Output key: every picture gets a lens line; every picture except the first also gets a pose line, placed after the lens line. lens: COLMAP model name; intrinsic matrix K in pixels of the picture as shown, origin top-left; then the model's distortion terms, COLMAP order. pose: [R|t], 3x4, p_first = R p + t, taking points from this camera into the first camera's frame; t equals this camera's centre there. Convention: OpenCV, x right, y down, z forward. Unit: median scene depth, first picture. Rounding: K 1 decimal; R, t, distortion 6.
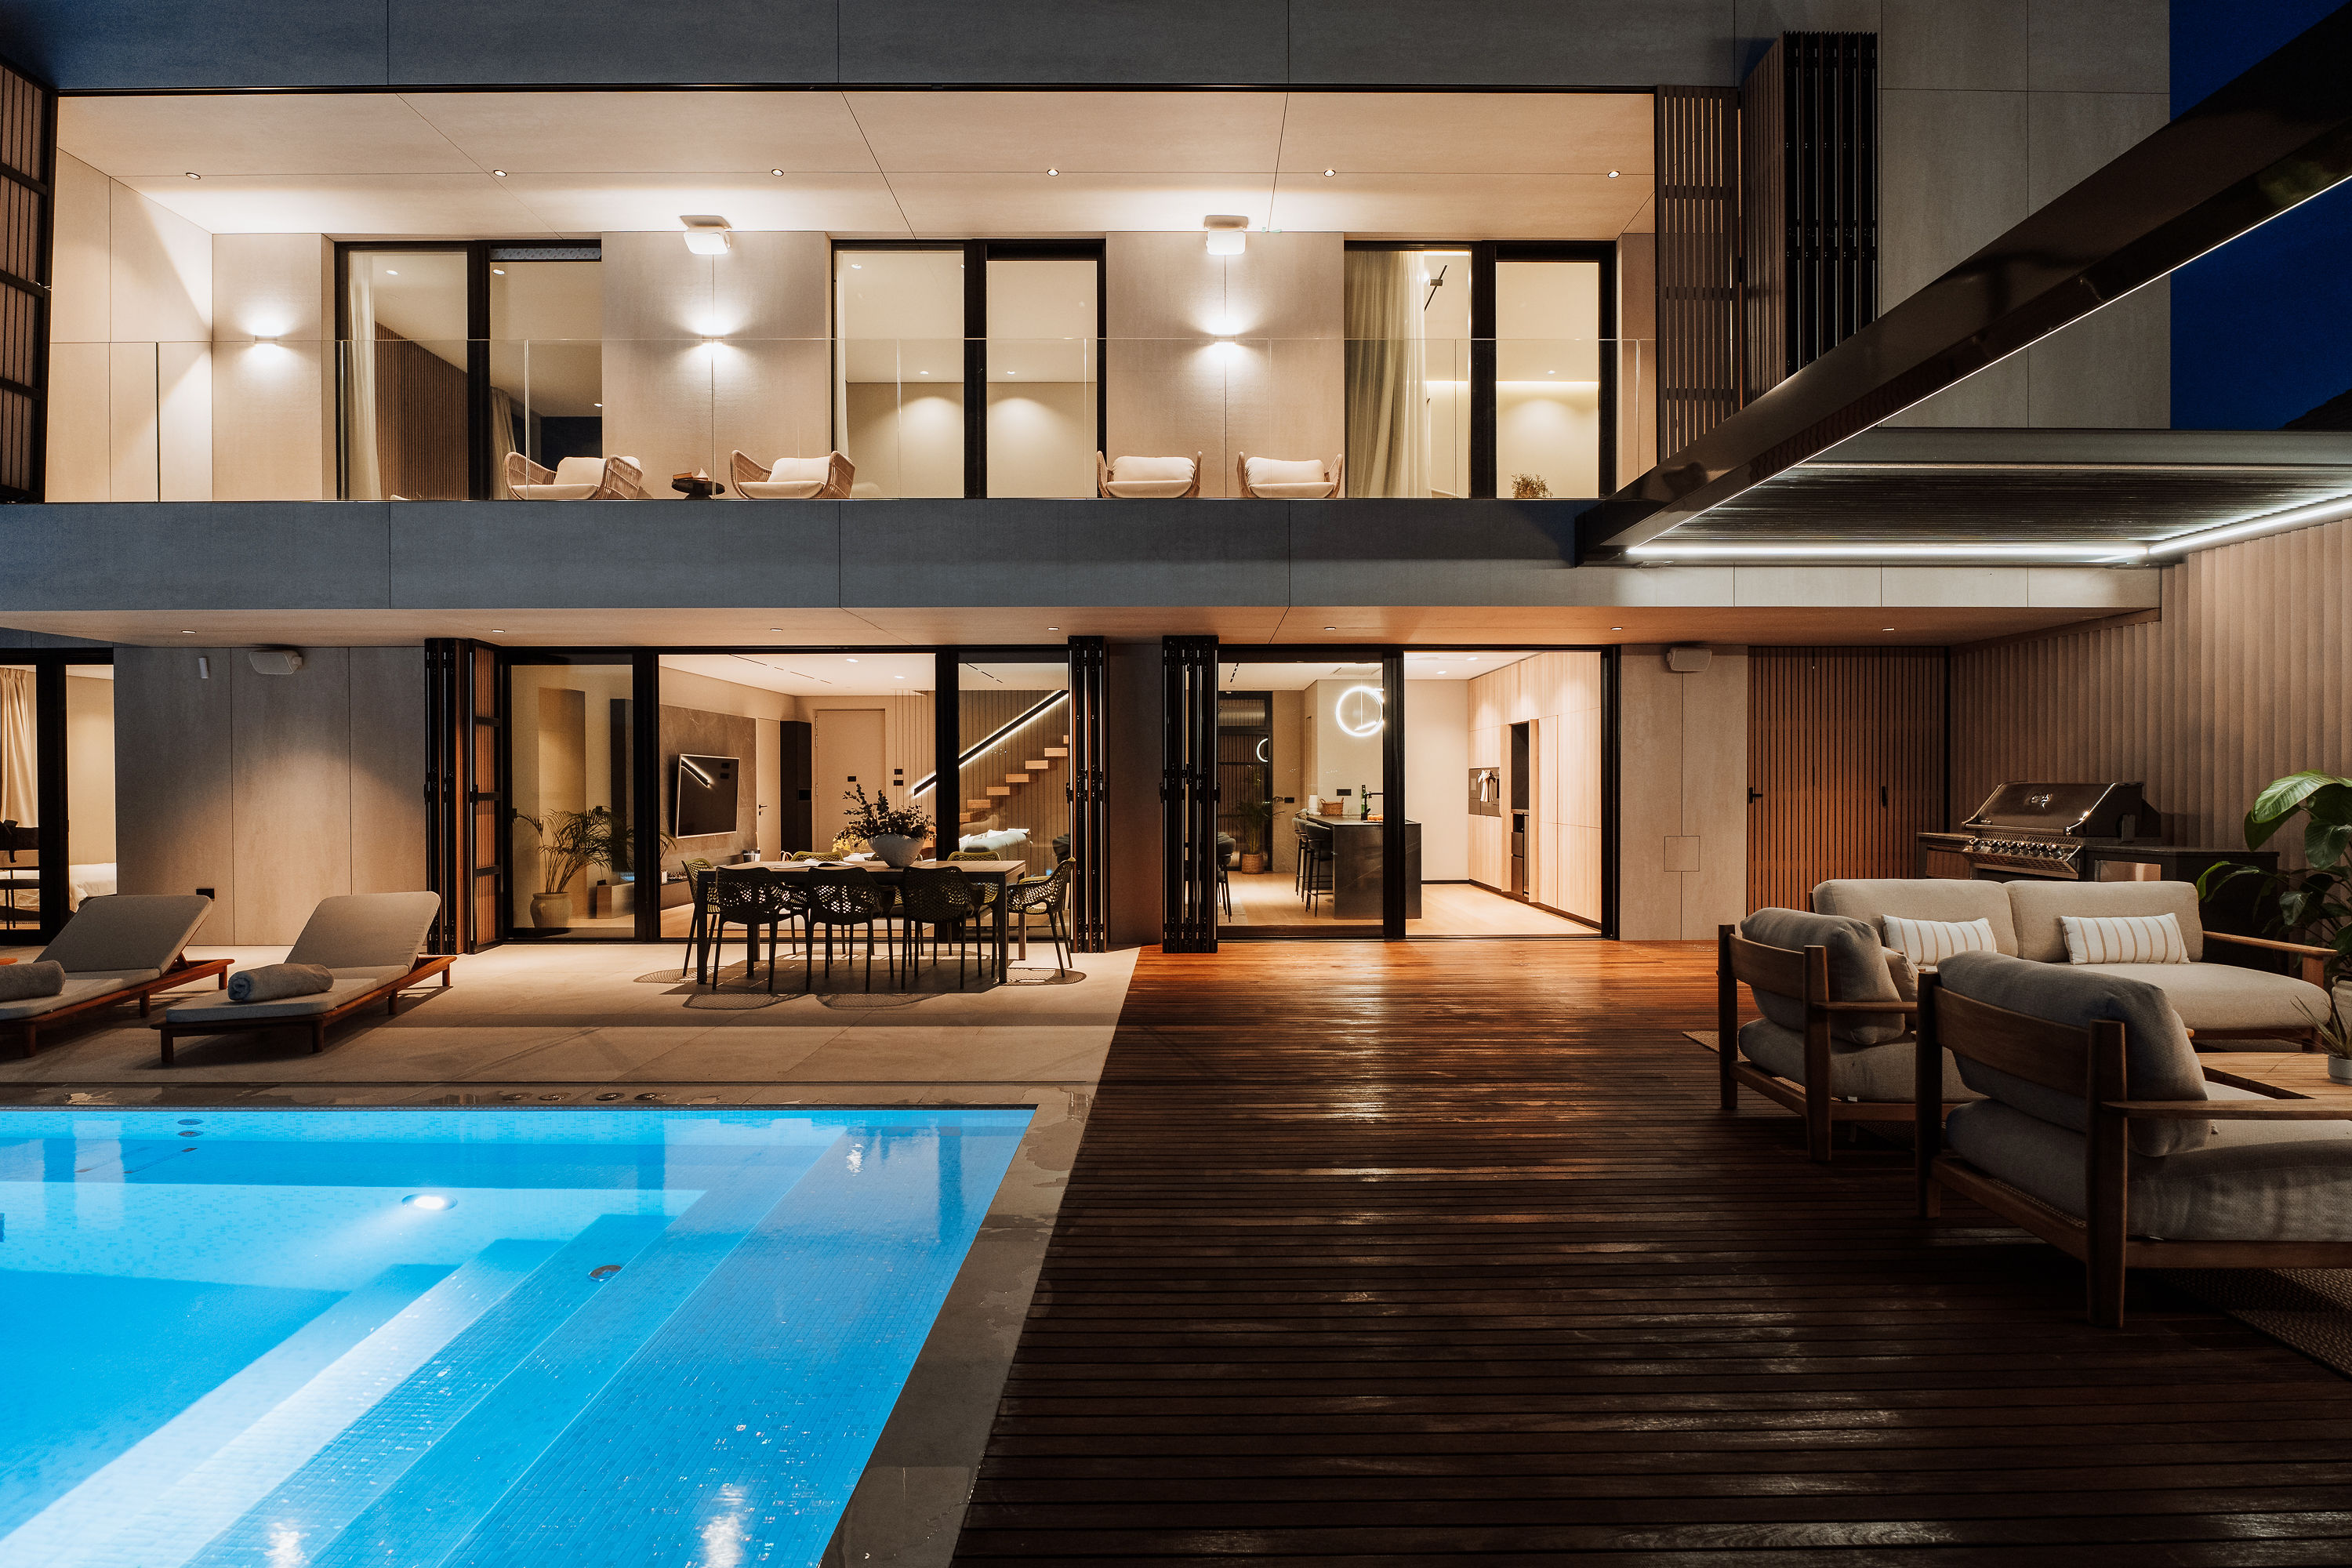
lens RADIAL K [[1108.1, 0, 1188.4], [0, 1108.1, 780.8], [0, 0, 1]] dist [-0.000768, 0.000197]
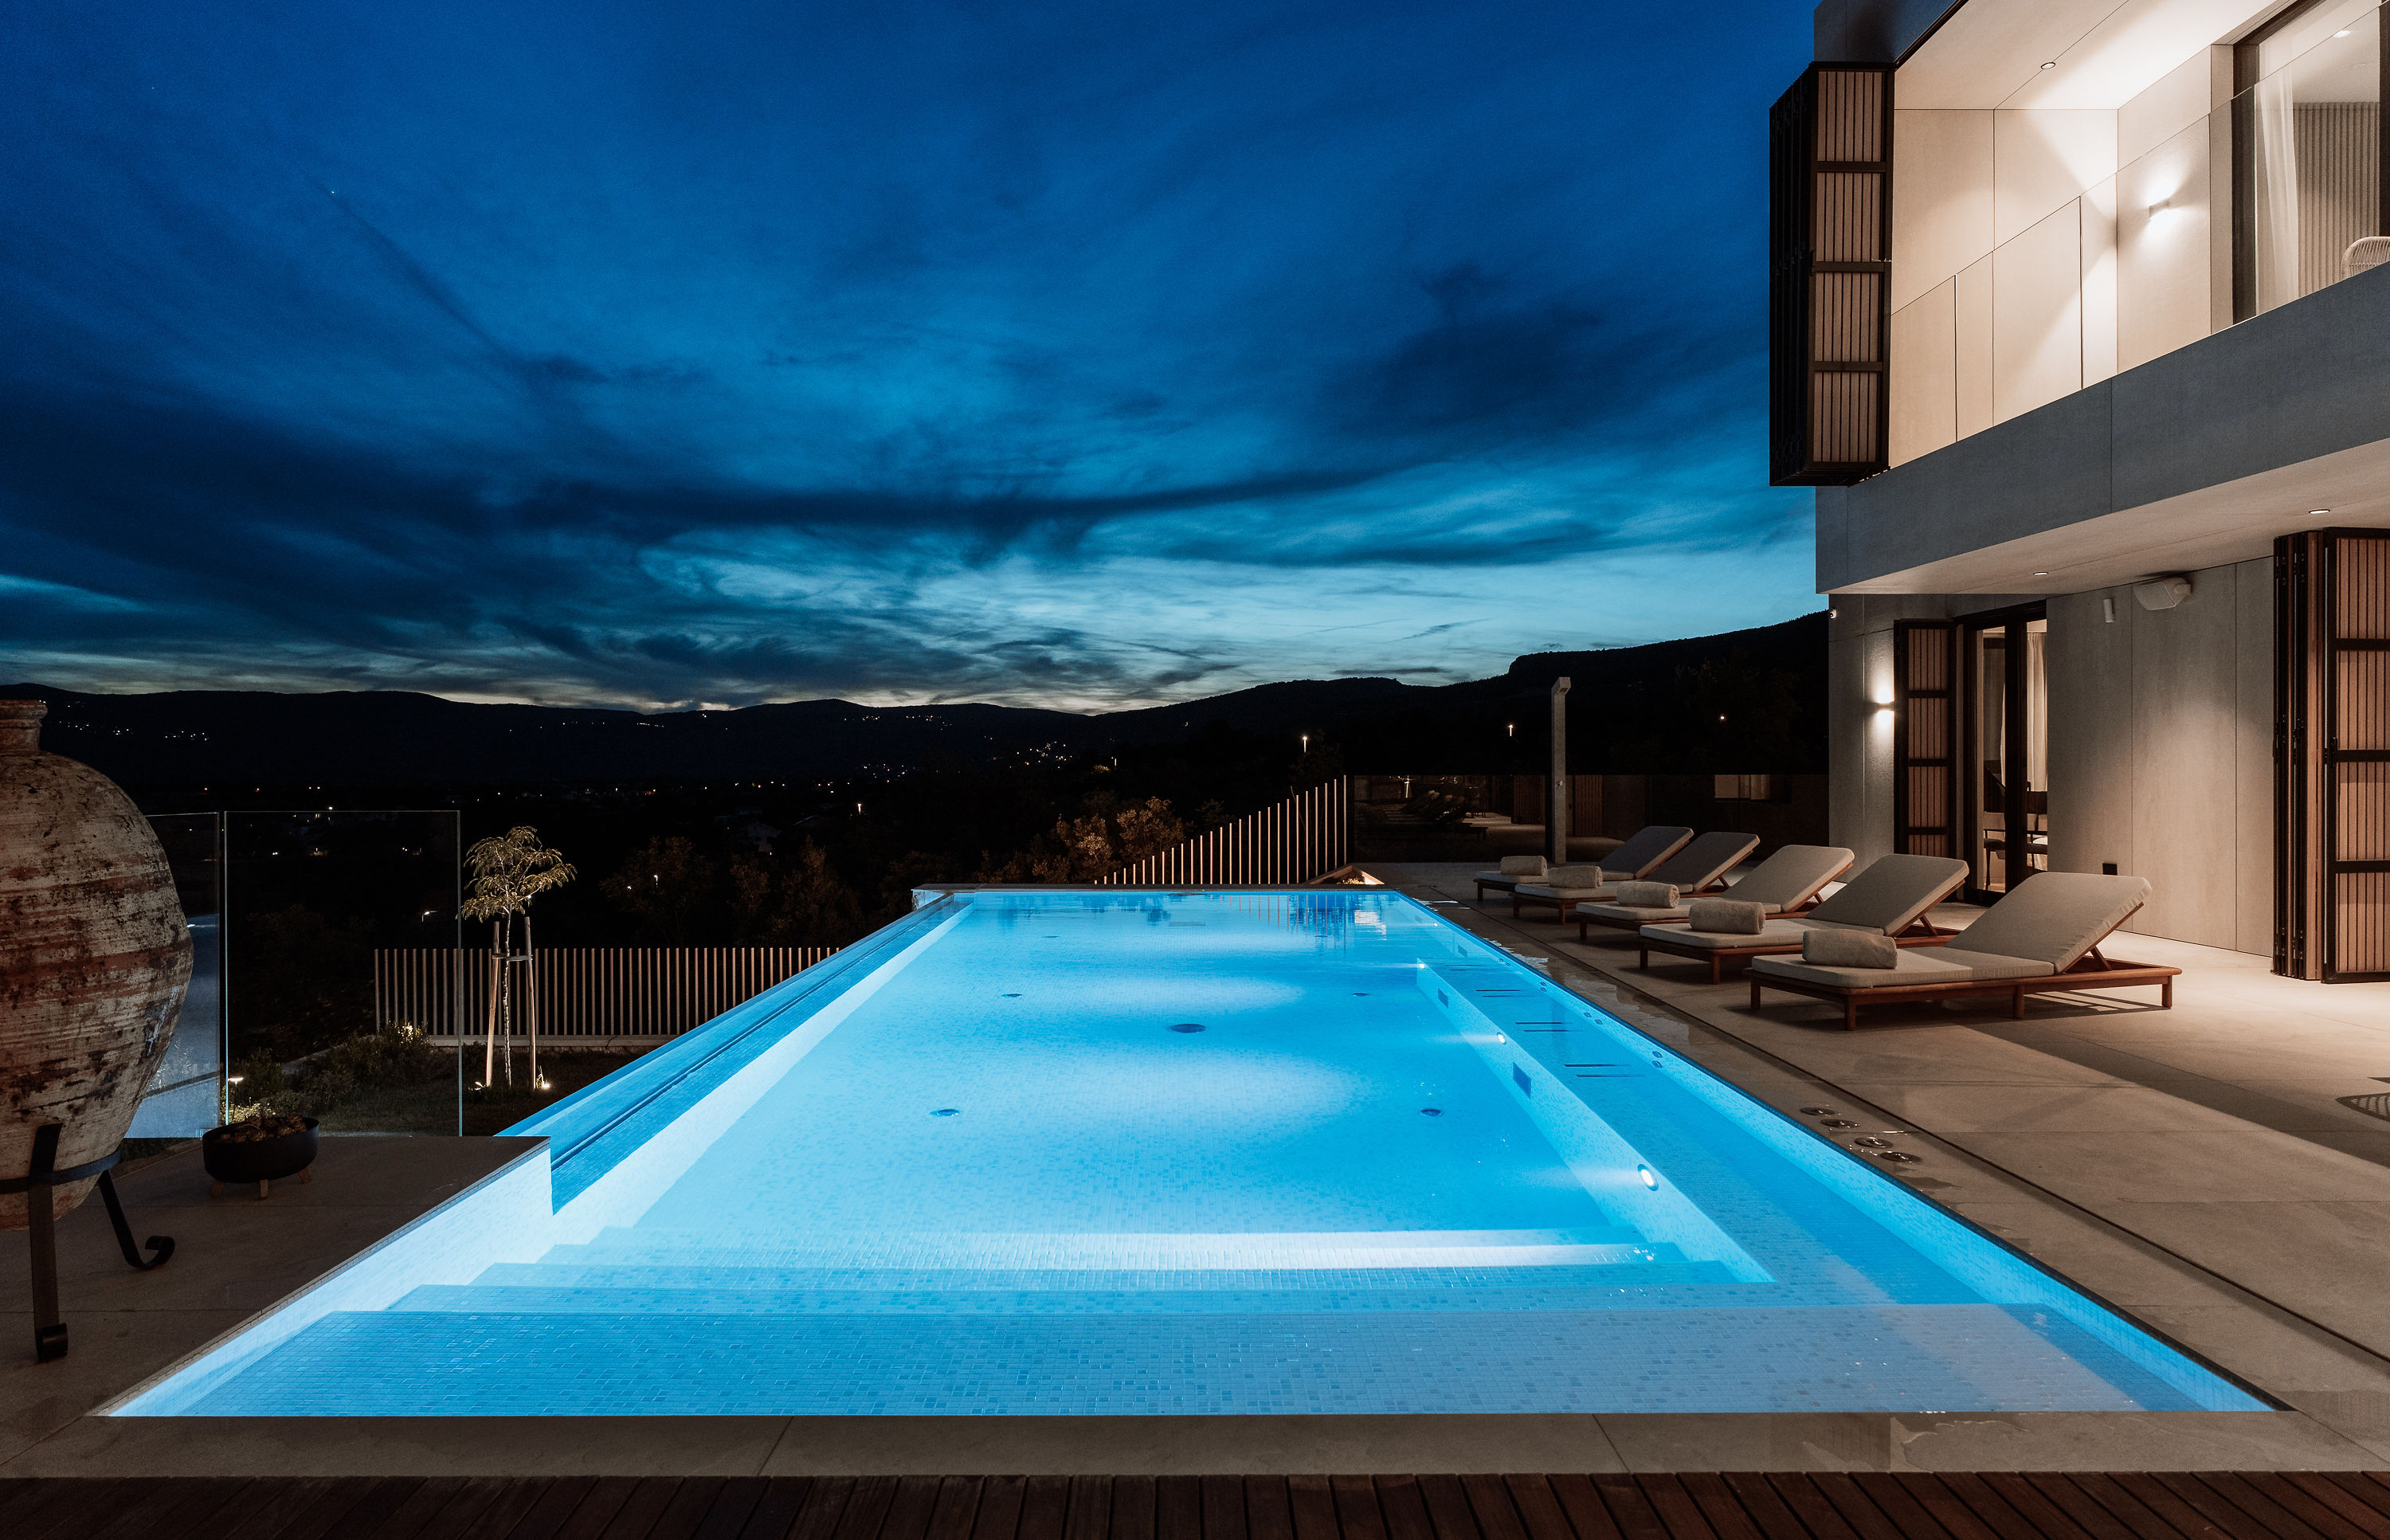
lens RADIAL K [[1405.6, 0, 1196.1], [0, 1405.6, 776.1], [0, 0, 1]] dist [-0.021390, -0.000804]
pose [[0.004783, 0.008890, -0.999949, 0.205288], [0.007767, 0.999930, 0.008927, 0.013037], [0.999958, -0.007809, 0.004713, 0.271809]]
